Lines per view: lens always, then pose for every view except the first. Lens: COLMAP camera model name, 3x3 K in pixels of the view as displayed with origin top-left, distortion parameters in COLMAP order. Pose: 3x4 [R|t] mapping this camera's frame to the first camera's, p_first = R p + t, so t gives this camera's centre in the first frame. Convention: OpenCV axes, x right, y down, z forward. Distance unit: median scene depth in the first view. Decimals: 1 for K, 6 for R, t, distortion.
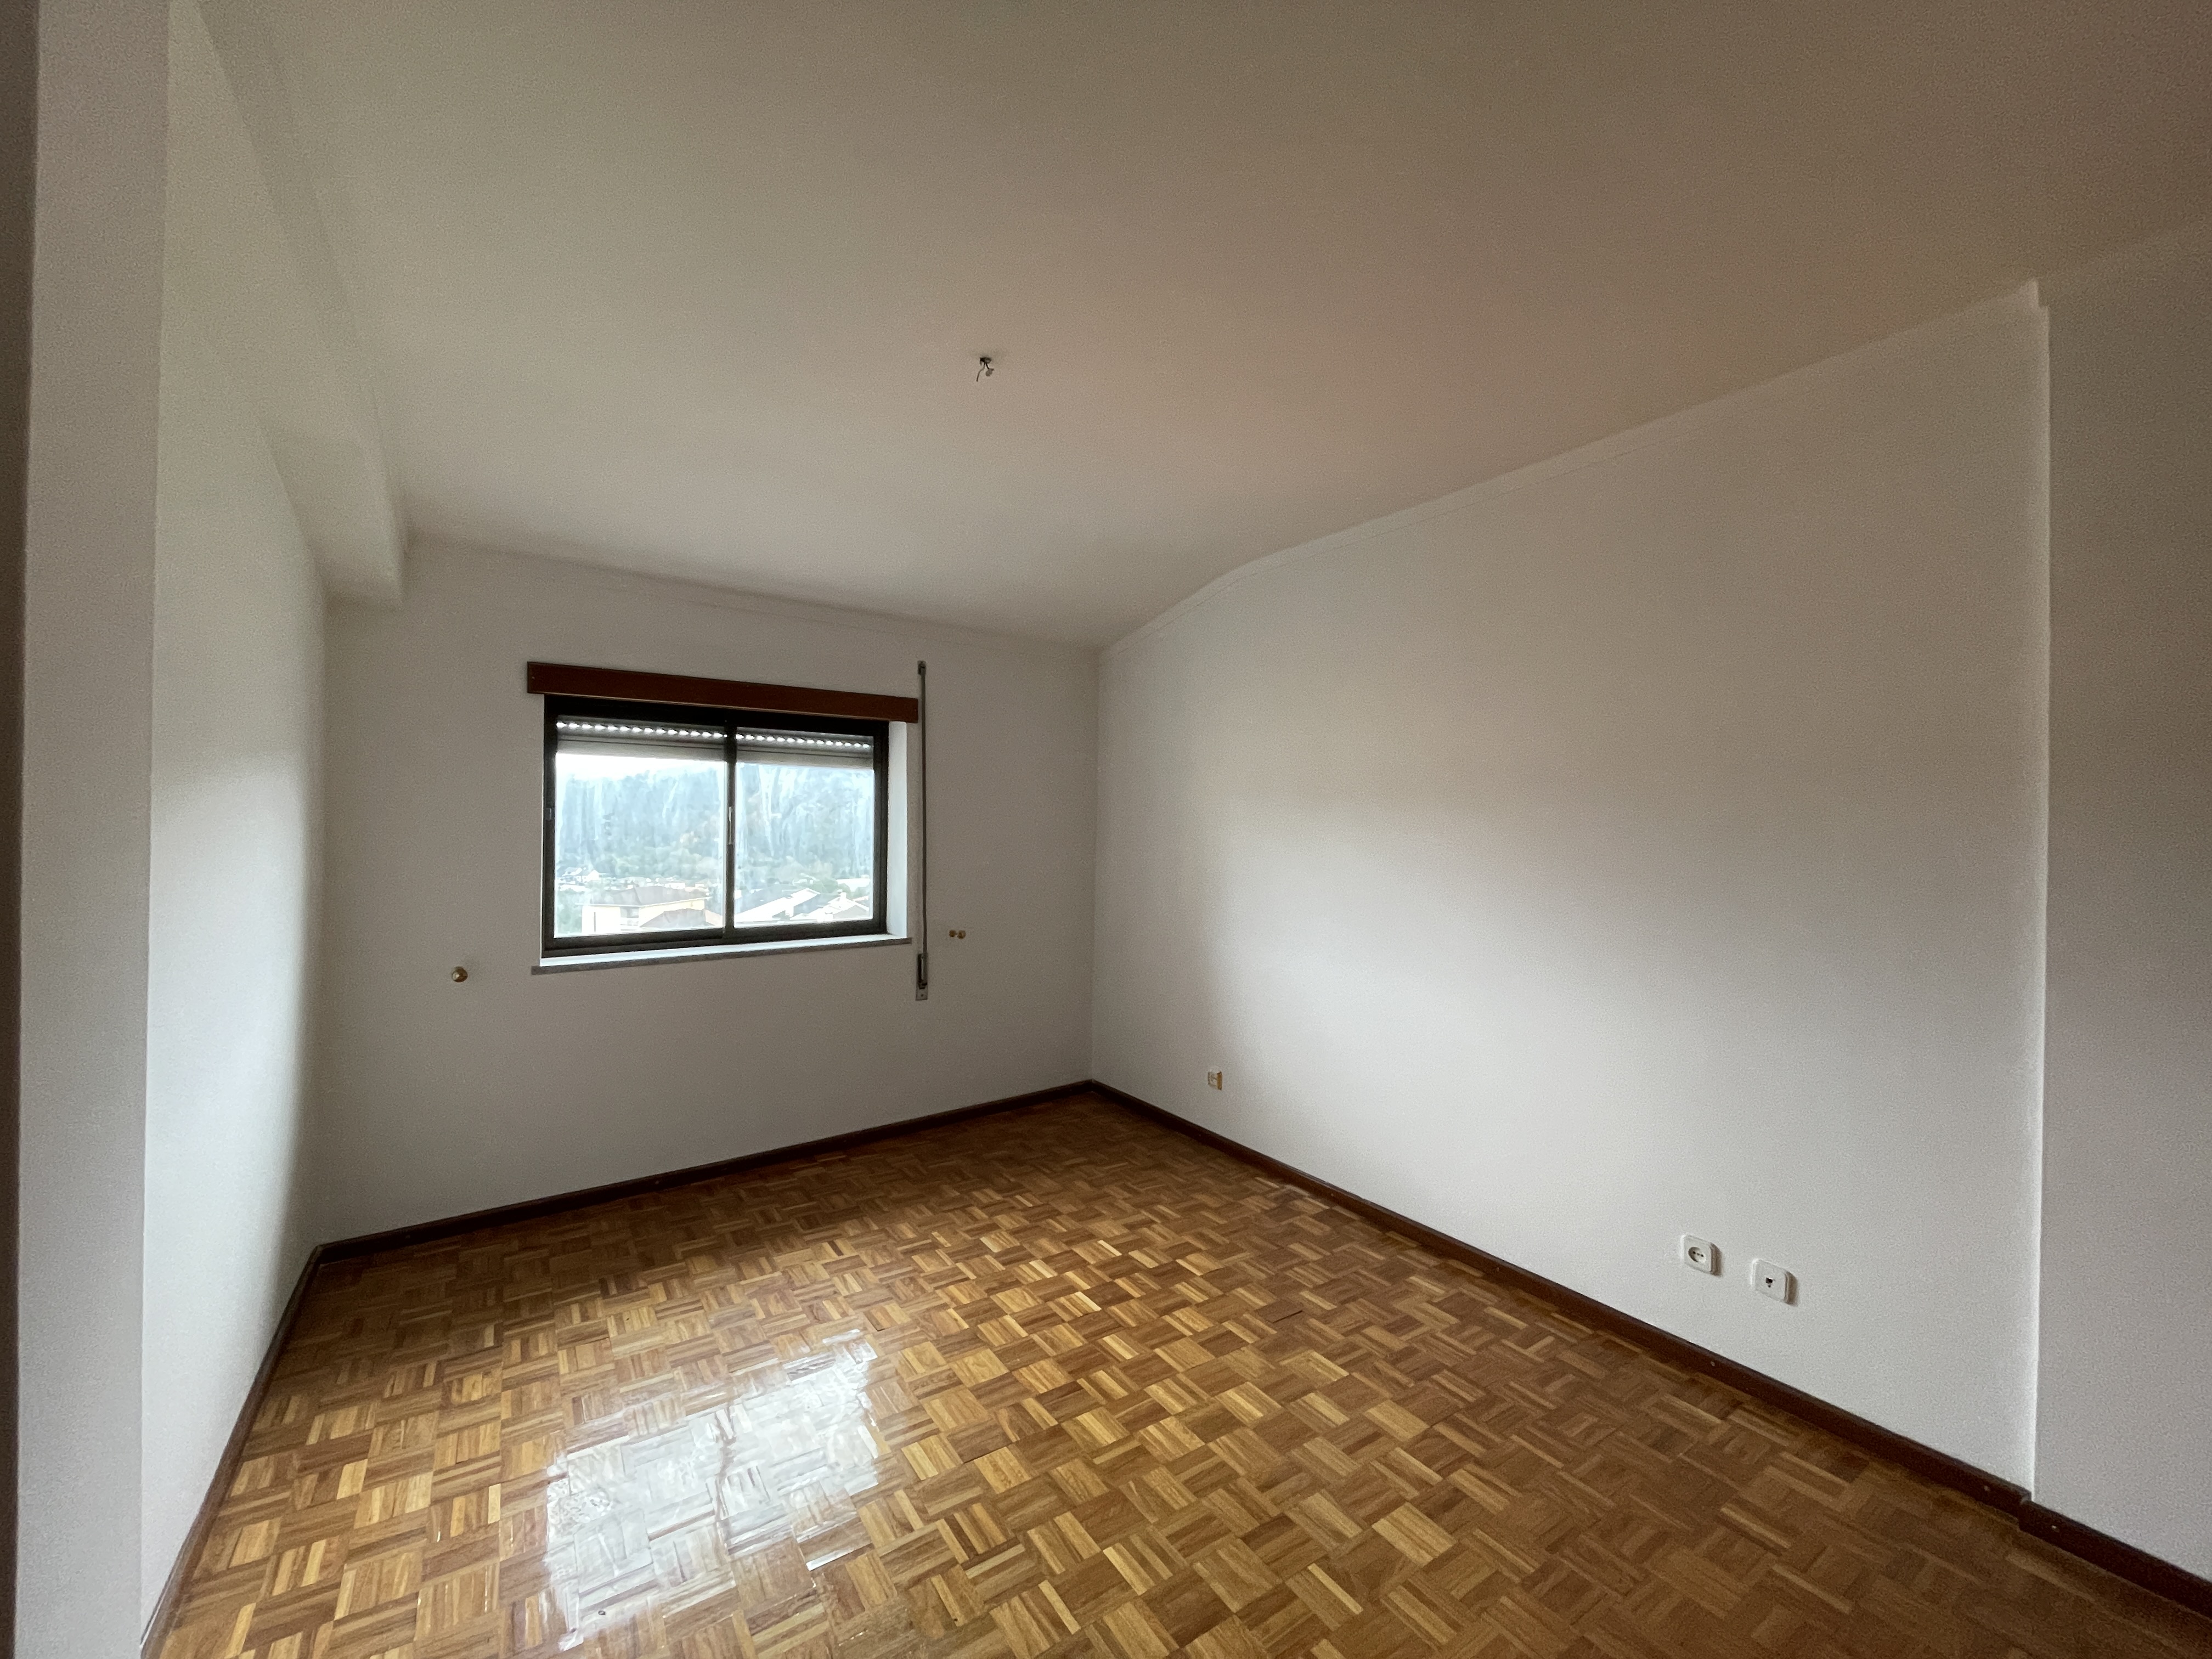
lens RADIAL K [[886.2, 0, 1111.2], [0, 886.2, 821.7], [0, 0, 1]] dist [-0.011328, 0.000047]
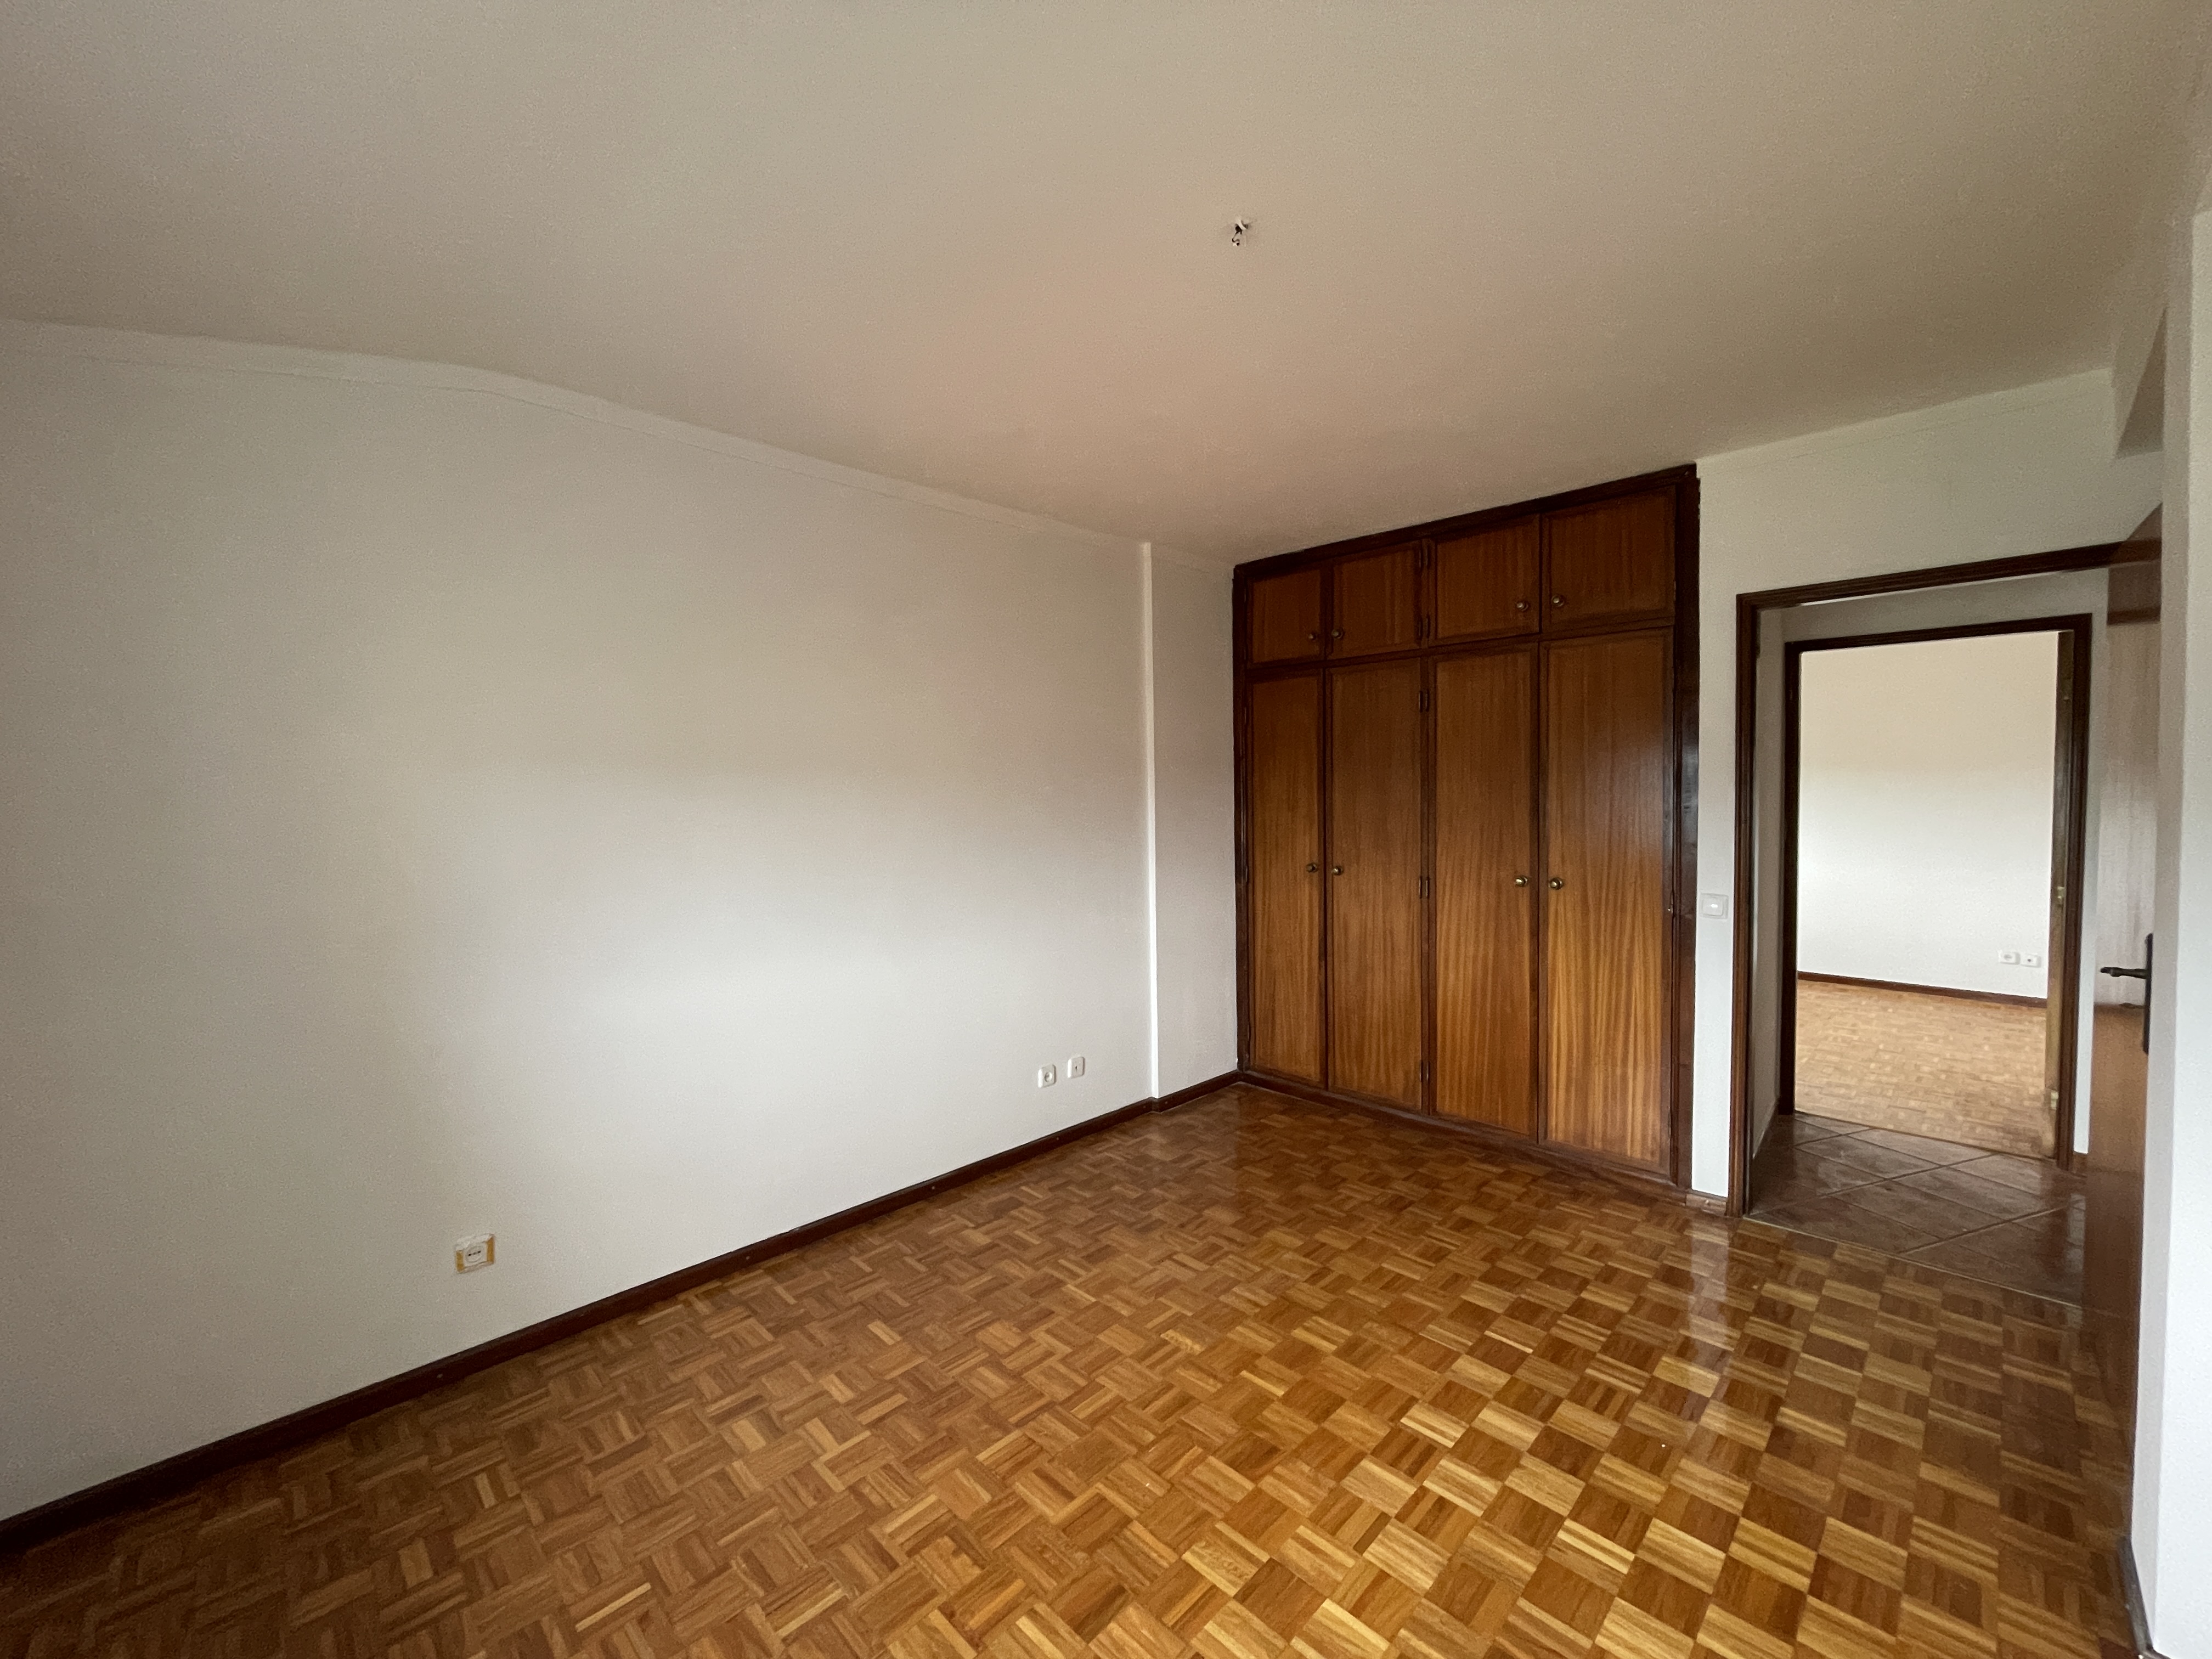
lens RADIAL K [[886.2, 0, 1111.2], [0, 886.2, 821.7], [0, 0, 1]] dist [-0.011328, 0.000047]
pose [[-0.177891, -0.047422, 0.982907, -0.560179], [0.007433, 0.998745, 0.049532, -0.020109], [-0.984022, 0.016117, -0.177315, 0.758817]]
